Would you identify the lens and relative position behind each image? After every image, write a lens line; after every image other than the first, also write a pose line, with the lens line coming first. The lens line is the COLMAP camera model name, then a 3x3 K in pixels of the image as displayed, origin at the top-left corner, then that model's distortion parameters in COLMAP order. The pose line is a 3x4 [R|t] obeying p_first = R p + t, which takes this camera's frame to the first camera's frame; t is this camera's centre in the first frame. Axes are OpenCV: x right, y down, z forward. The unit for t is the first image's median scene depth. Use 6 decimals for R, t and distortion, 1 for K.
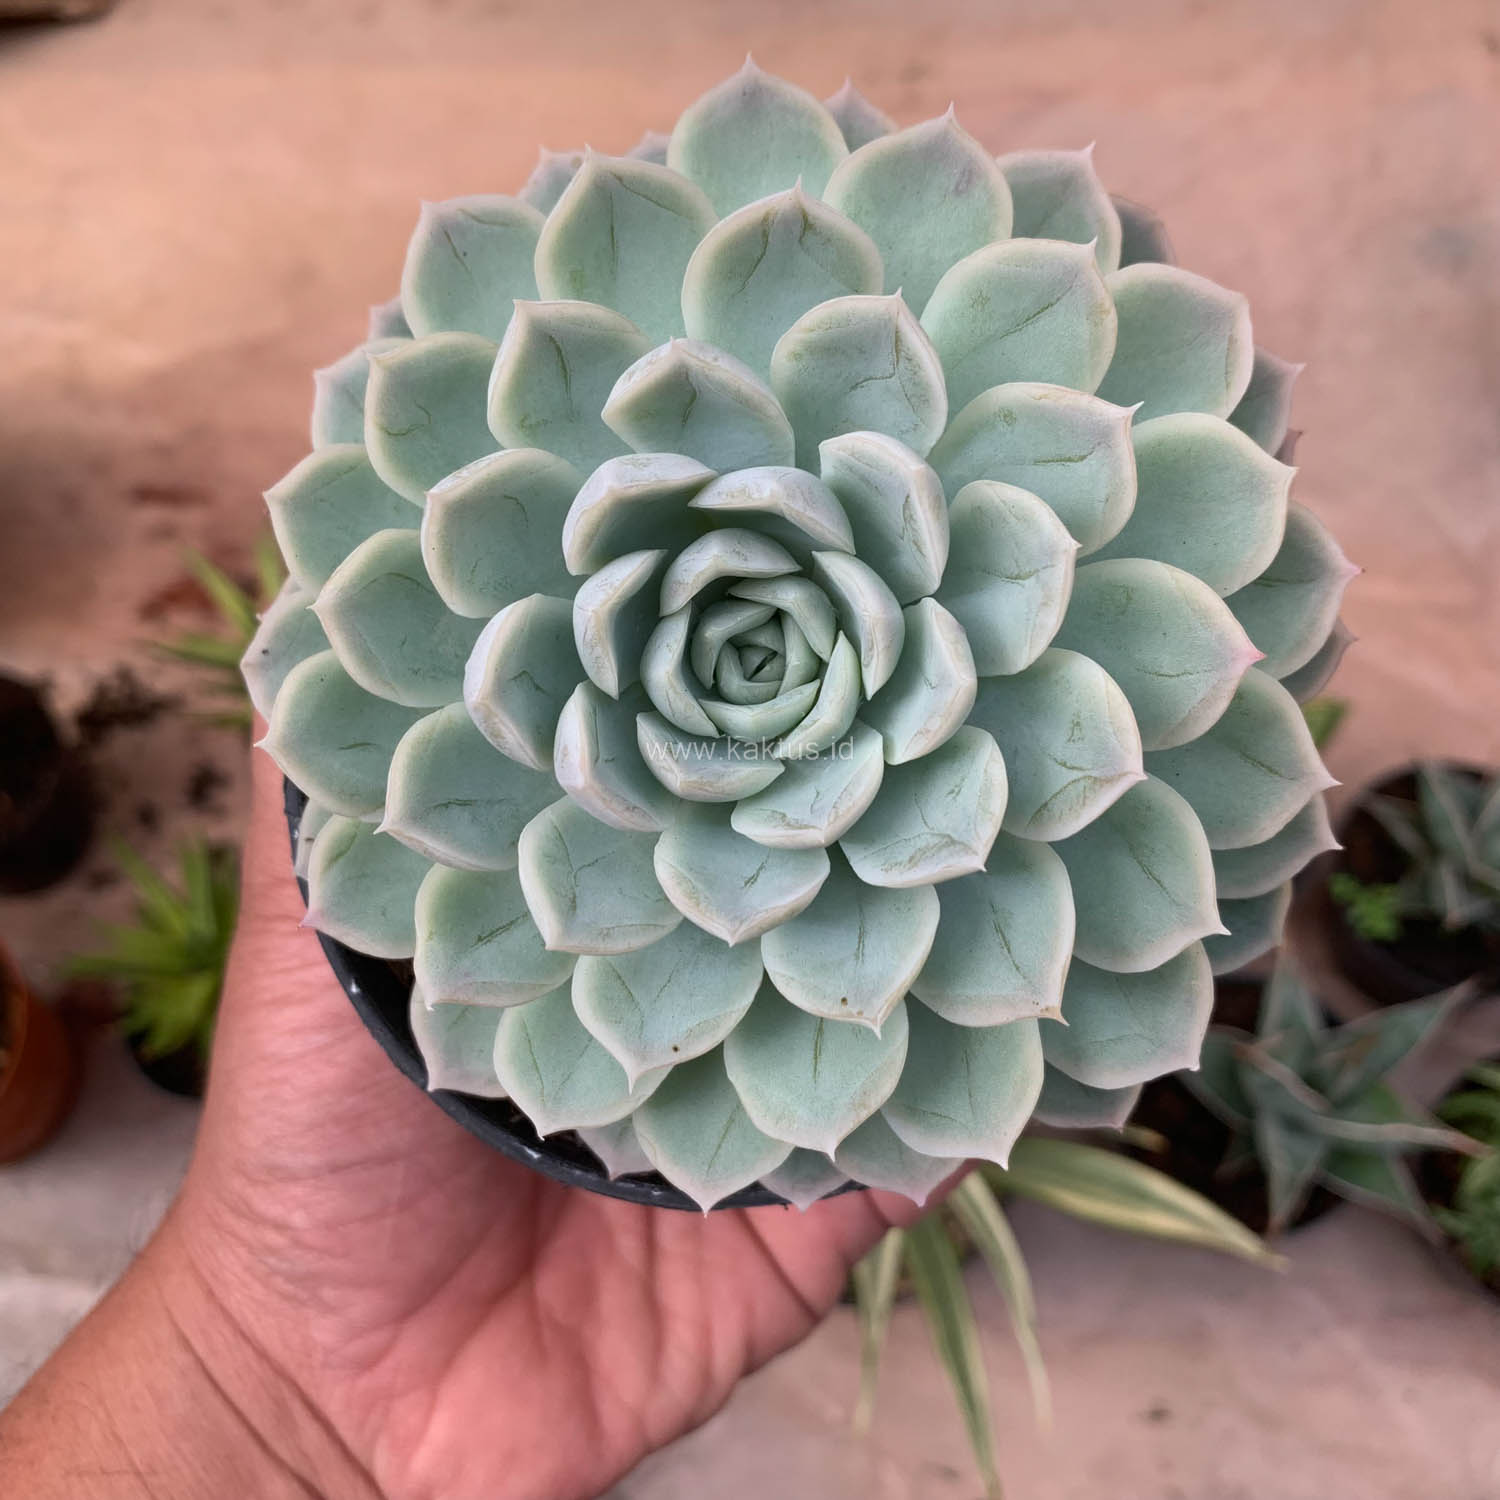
lens RADIAL K [[1591.1, 0, 746.8], [0, 1591.1, 745.0], [0, 0, 1]] dist [0.064304, -0.044645]
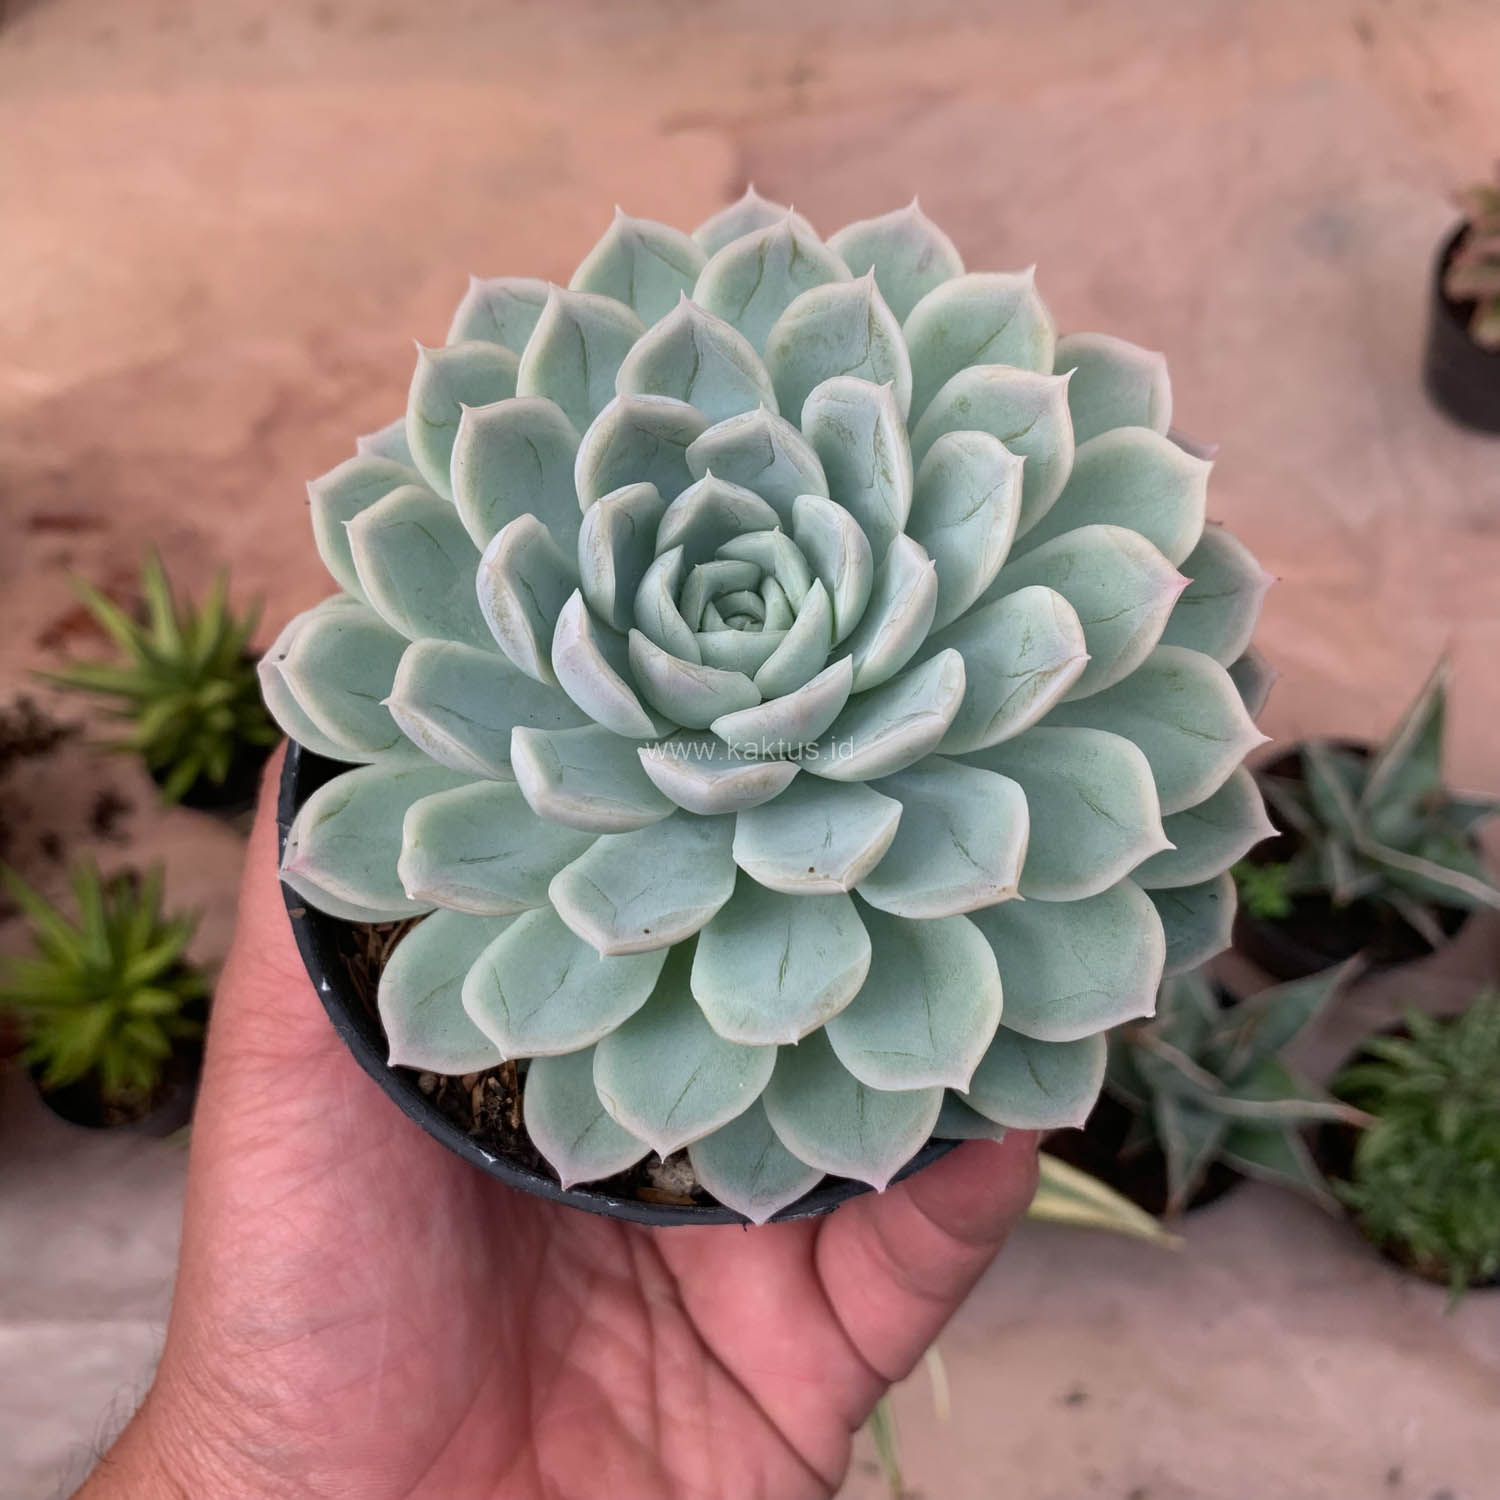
lens RADIAL K [[1582.6, 0, 743.8], [0, 1582.6, 741.7], [0, 0, 1]] dist [0.068810, -0.016631]
pose [[0.998853, 0.045677, 0.014363, -0.002188], [-0.038356, 0.942842, -0.331025, 0.409222], [-0.028663, 0.330094, 0.943513, -0.009004]]
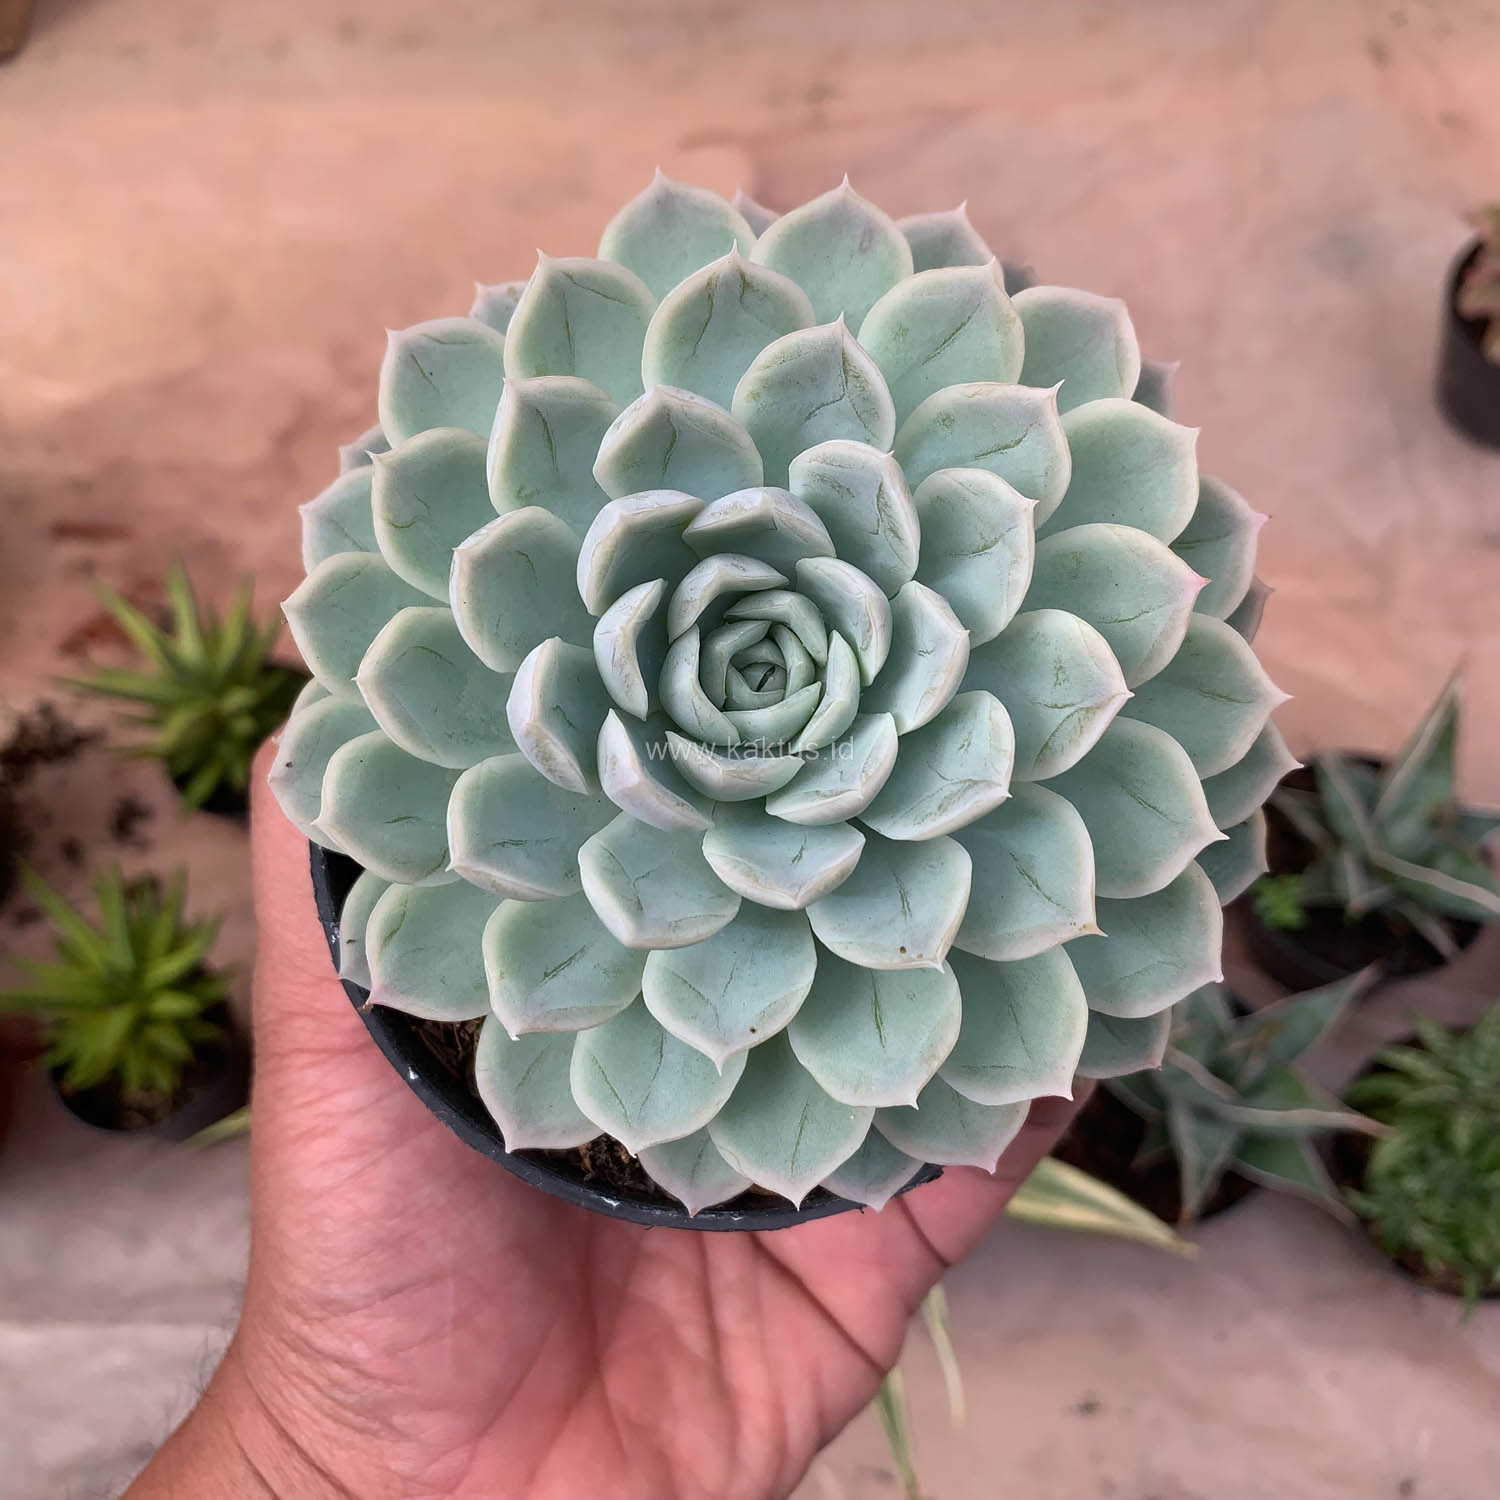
lens RADIAL K [[1570.7, 0, 753.0], [0, 1570.7, 731.5], [0, 0, 1]] dist [0.052580, 0.343505]
pose [[0.983349, -0.160496, 0.085242, -0.101602], [0.170872, 0.976273, -0.133016, 0.134661], [-0.061871, 0.145367, 0.987441, -0.067448]]
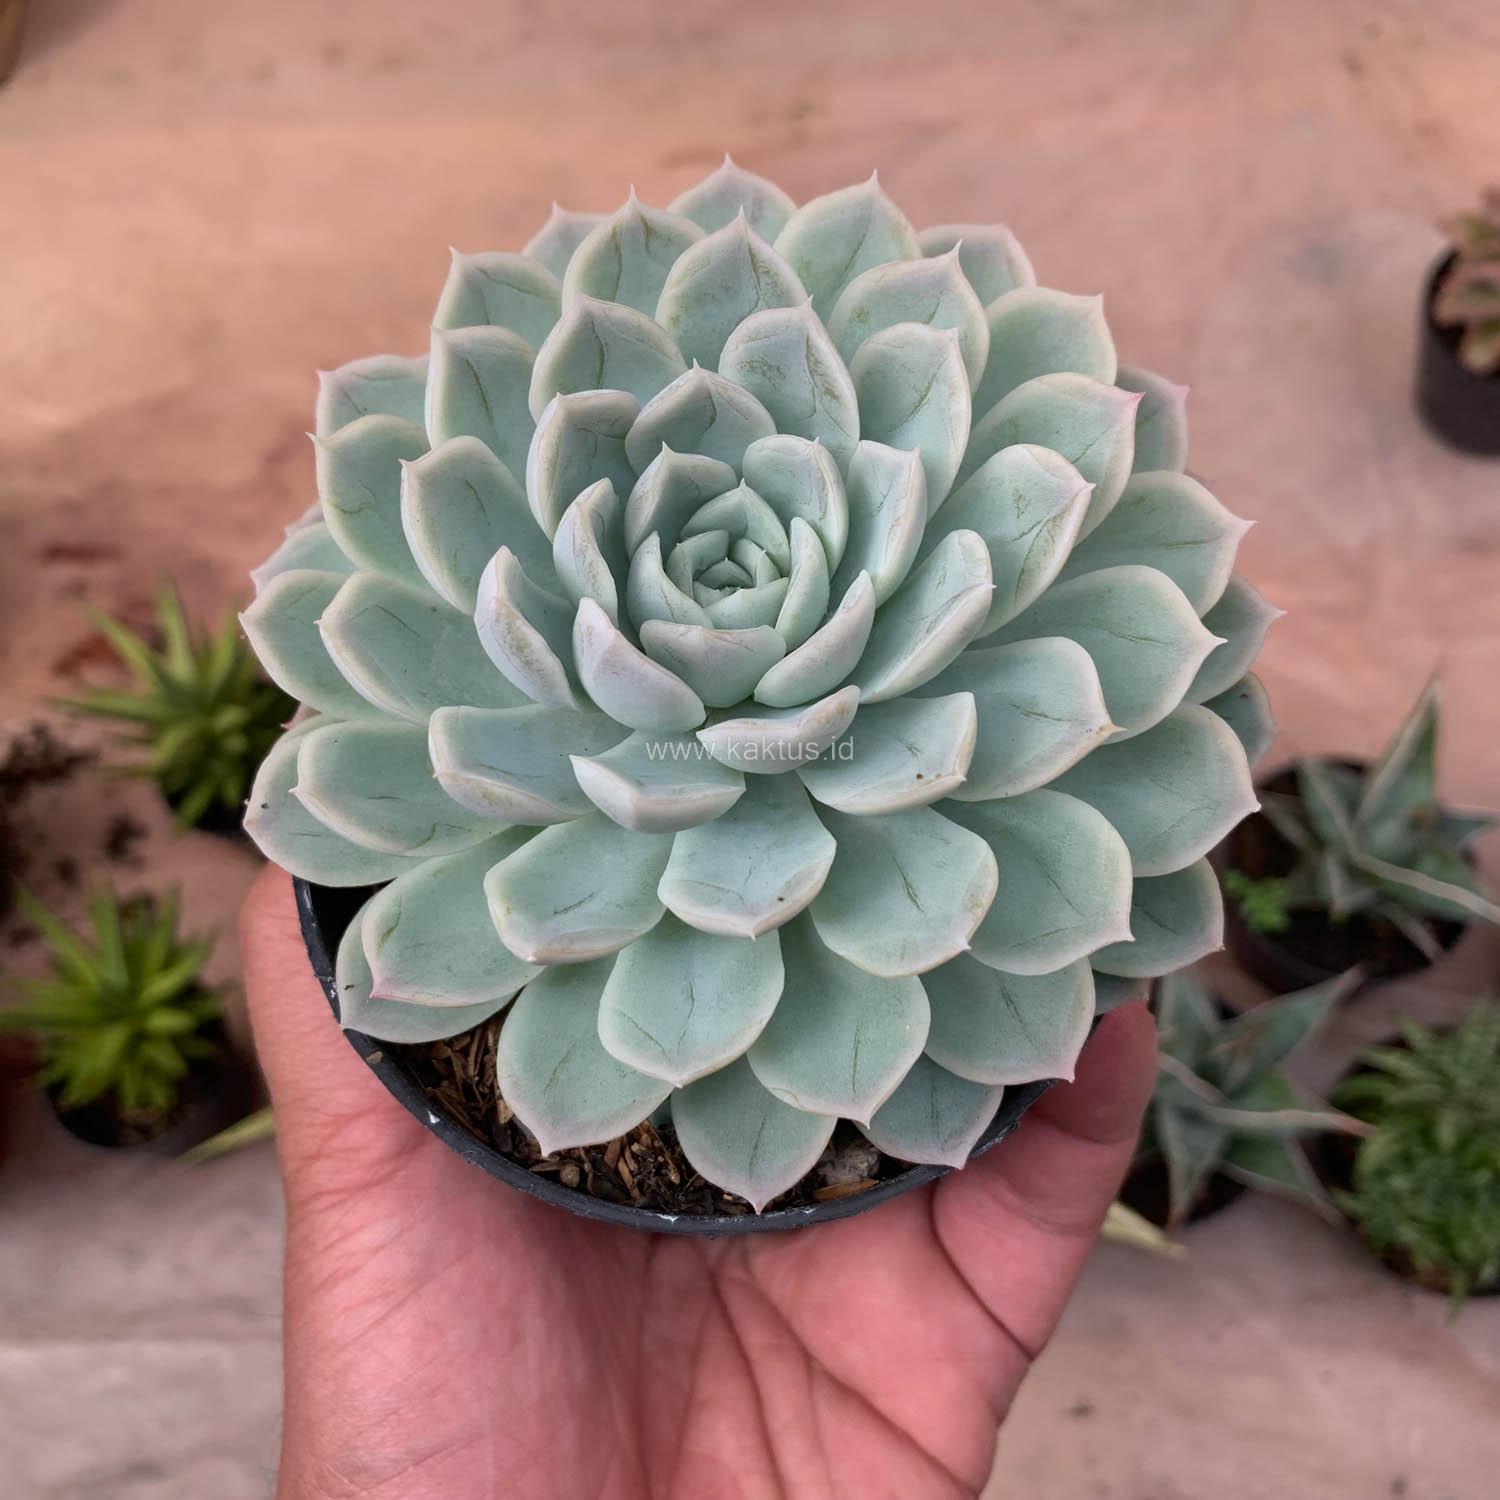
lens RADIAL K [[1584.9, 0, 750.1], [0, 1584.9, 731.6], [0, 0, 1]] dist [0.065234, -0.016483]
pose [[0.941148, -0.299149, 0.157325, -0.186317], [0.337002, 0.866189, -0.368980, 0.456458], [-0.025893, 0.400283, 0.916026, 0.049670]]
